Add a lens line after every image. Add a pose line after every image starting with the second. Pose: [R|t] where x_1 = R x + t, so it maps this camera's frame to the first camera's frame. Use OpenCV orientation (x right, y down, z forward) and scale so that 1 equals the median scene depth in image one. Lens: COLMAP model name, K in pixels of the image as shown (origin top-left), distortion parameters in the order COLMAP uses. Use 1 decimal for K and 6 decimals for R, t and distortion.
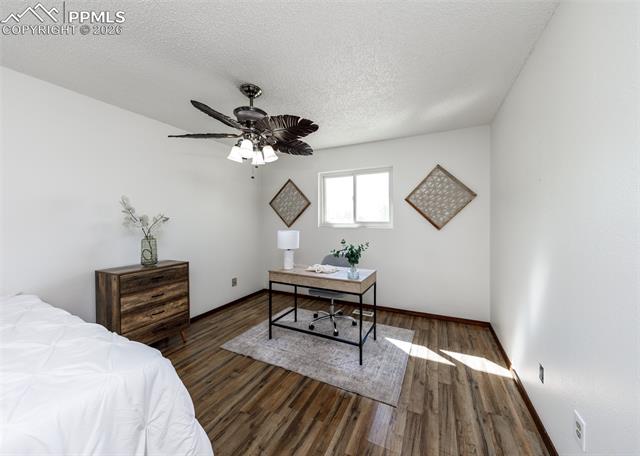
lens RADIAL K [[223.3, 0, 331.2], [0, 223.3, 223.2], [0, 0, 1]] dist [0.000332, -0.000152]
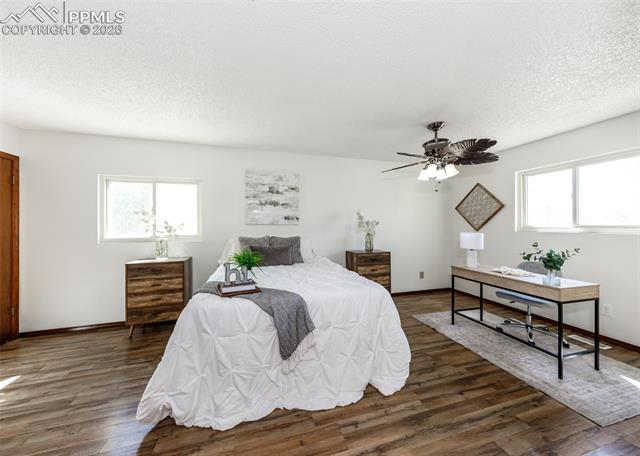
lens RADIAL K [[218.1, 0, 320.9], [0, 218.1, 223.6], [0, 0, 1]] dist [0.000597, -0.000042]
pose [[0.665752, -0.003589, -0.746164, 0.135680], [-0.012721, 0.999789, -0.016159, 0.018208], [0.746064, 0.020250, 0.665566, -0.321063]]
